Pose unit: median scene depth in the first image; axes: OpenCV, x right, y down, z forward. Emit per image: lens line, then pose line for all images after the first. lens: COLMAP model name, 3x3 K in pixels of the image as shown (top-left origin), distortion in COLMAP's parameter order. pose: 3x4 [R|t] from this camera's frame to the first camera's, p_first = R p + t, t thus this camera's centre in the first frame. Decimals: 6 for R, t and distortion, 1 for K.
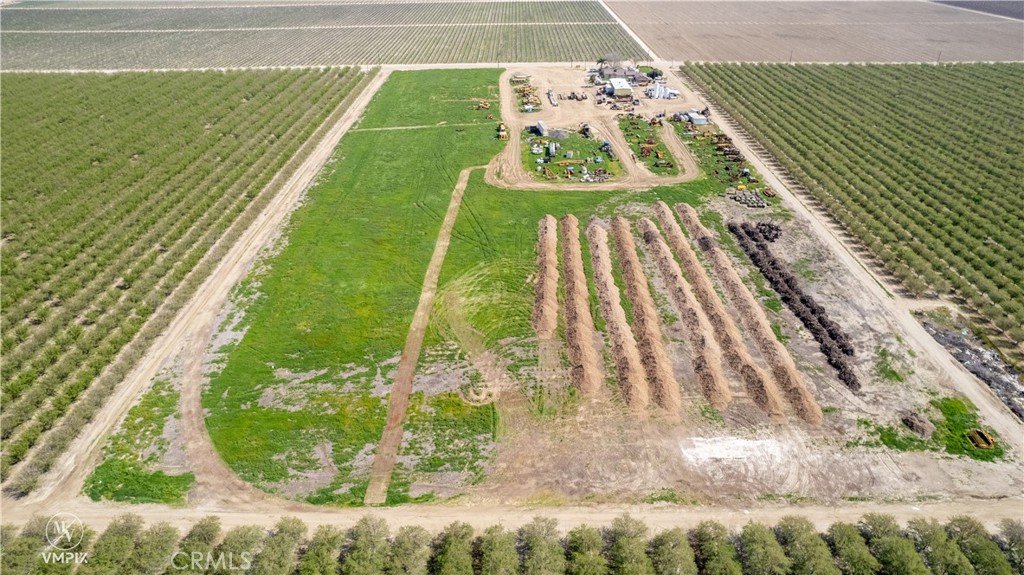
lens RADIAL K [[670.8, 0, 512.0], [0, 670.8, 287.5], [0, 0, 1]] dist [-0.044057, 0.000538]
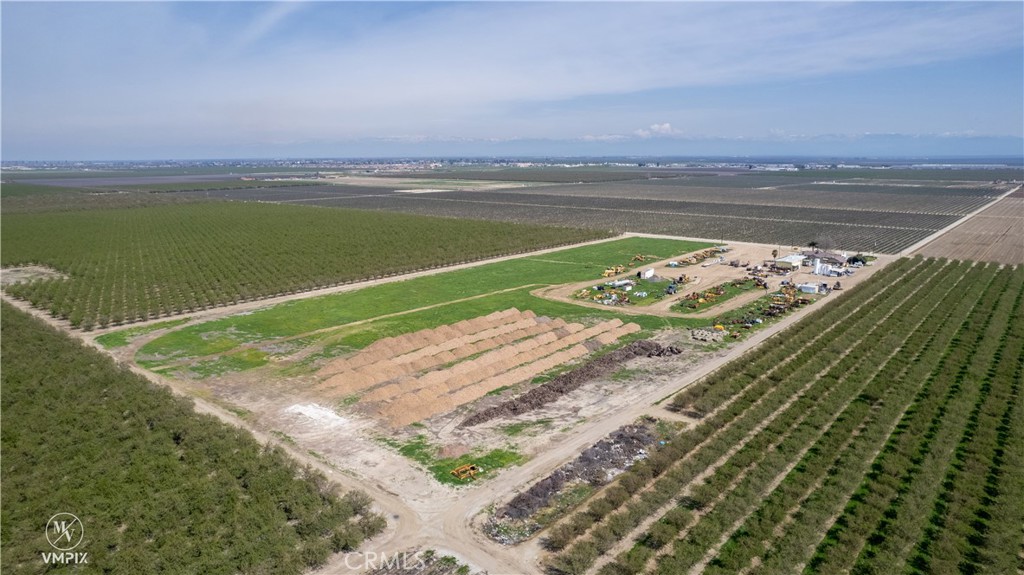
lens RADIAL K [[661.9, 0, 514.5], [0, 661.9, 281.1], [0, 0, 1]] dist [-0.067450, 0.057054]
pose [[0.768114, 0.132063, -0.626546, 0.927281], [-0.321119, 0.926004, -0.198493, 0.094520], [0.553970, 0.353661, 0.753685, 0.125053]]
